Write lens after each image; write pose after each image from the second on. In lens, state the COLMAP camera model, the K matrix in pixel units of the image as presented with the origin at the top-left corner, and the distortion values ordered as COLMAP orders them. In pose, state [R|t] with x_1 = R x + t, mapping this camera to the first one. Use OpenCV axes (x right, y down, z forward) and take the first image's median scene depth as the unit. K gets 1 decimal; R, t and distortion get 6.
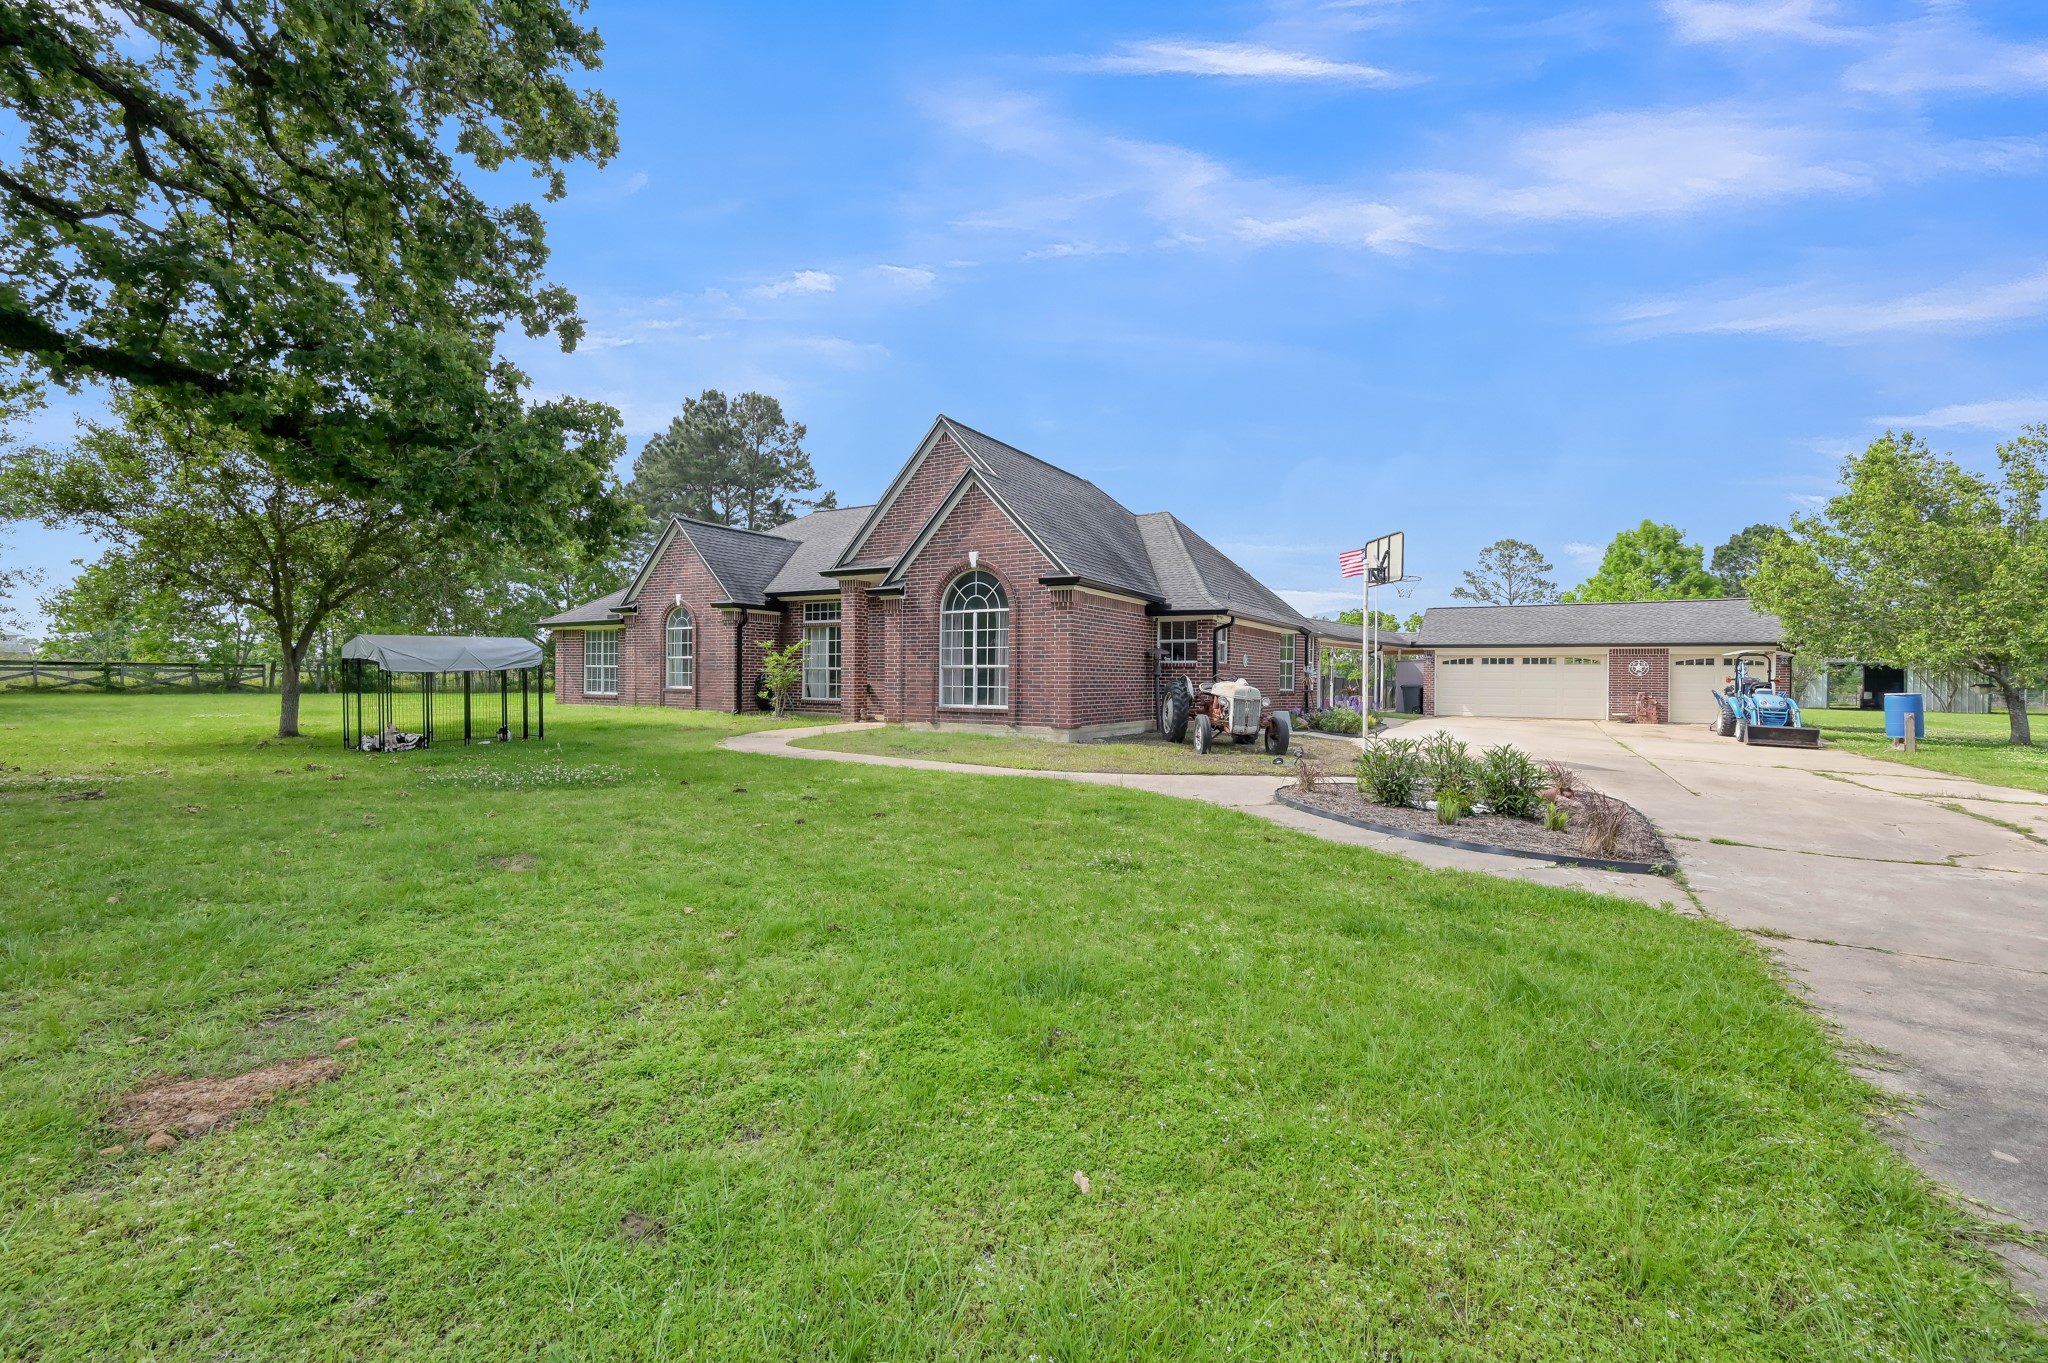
lens RADIAL K [[861.5, 0, 1023.8], [0, 861.5, 678.1], [0, 0, 1]] dist [0.003710, 0.001229]
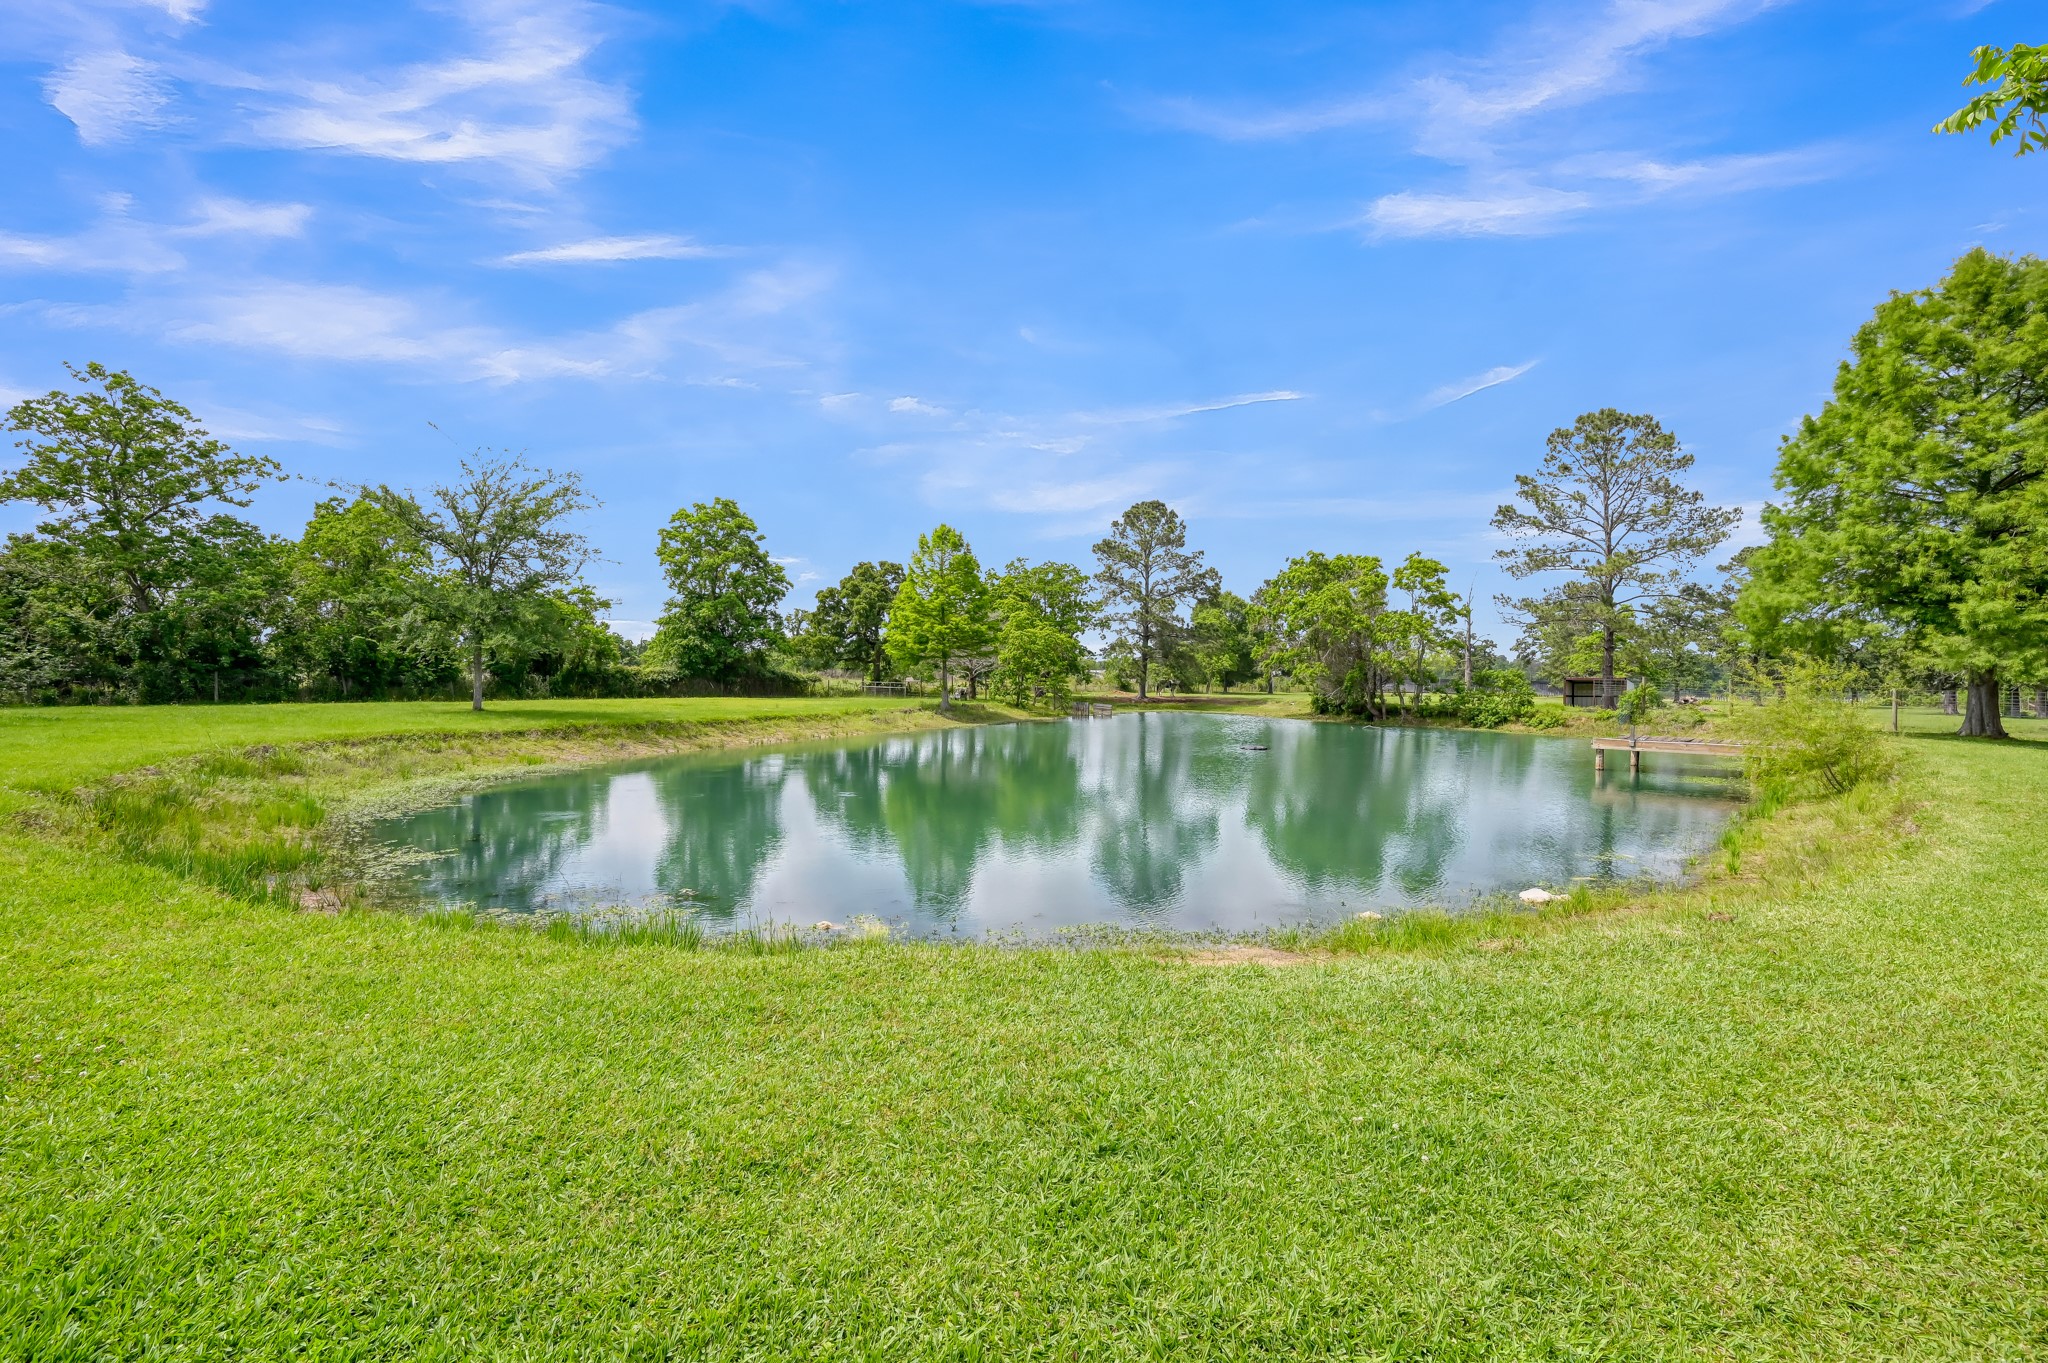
lens RADIAL K [[861.5, 0, 1020.1], [0, 861.5, 681.1], [0, 0, 1]] dist [0.003710, 0.001229]
pose [[0.994539, -0.014770, -0.103317, 1.272364], [0.014166, 0.999878, -0.006579, 0.005736], [0.103401, 0.005079, 0.994627, 2.150969]]
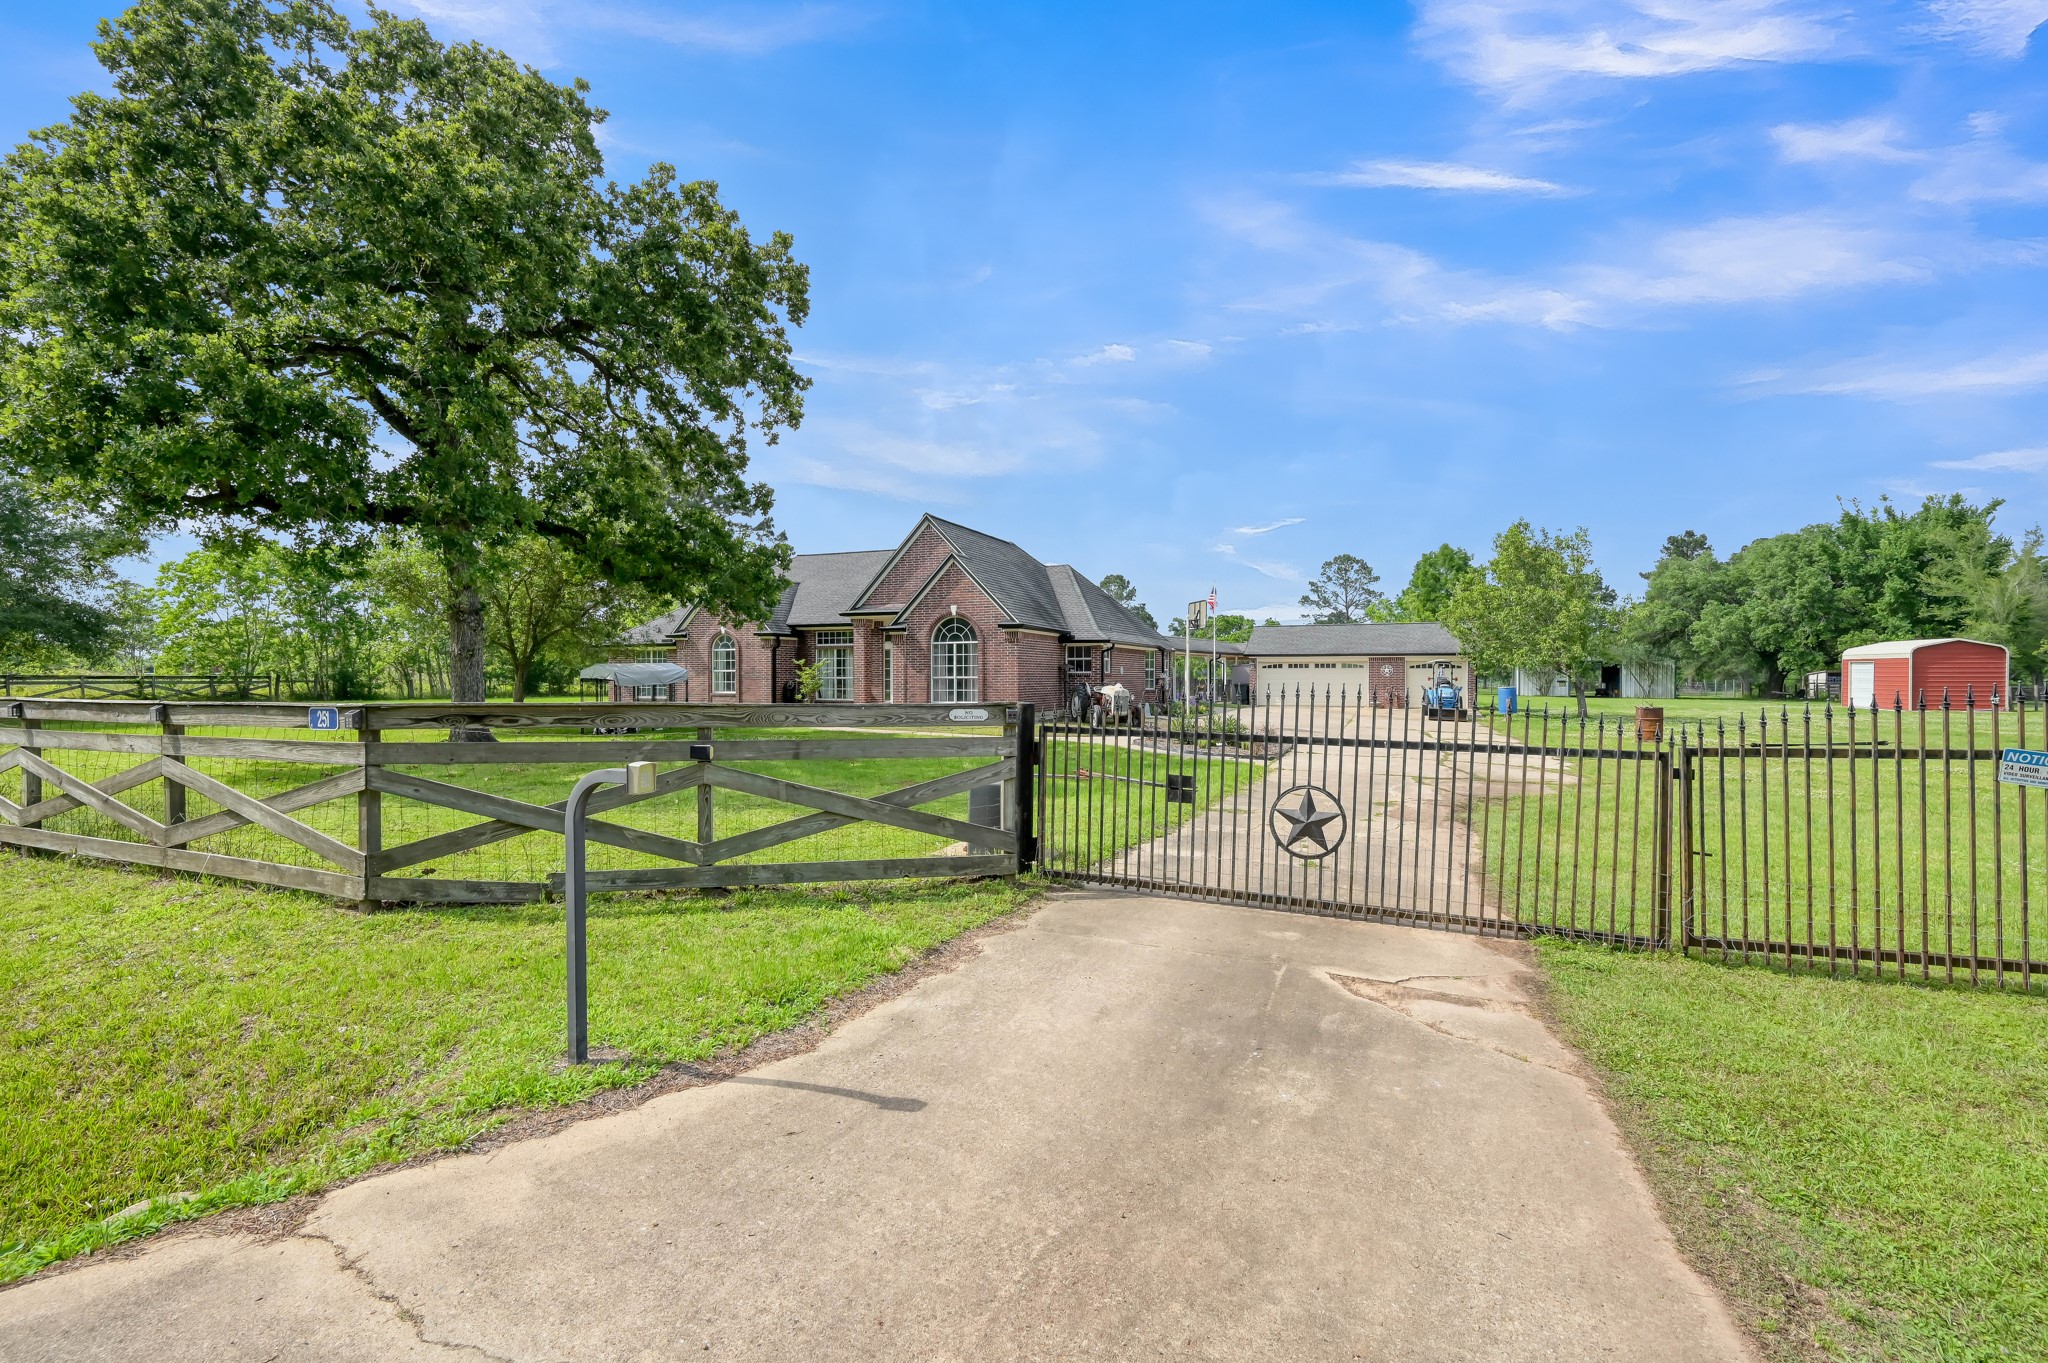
lens RADIAL K [[861.5, 0, 1023.7], [0, 861.5, 675.5], [0, 0, 1]] dist [0.003710, 0.001229]
pose [[0.991365, -0.010366, 0.130718, -0.115888], [0.010347, 0.999946, 0.000822, -0.014372], [-0.130720, 0.000537, 0.991419, -0.495662]]
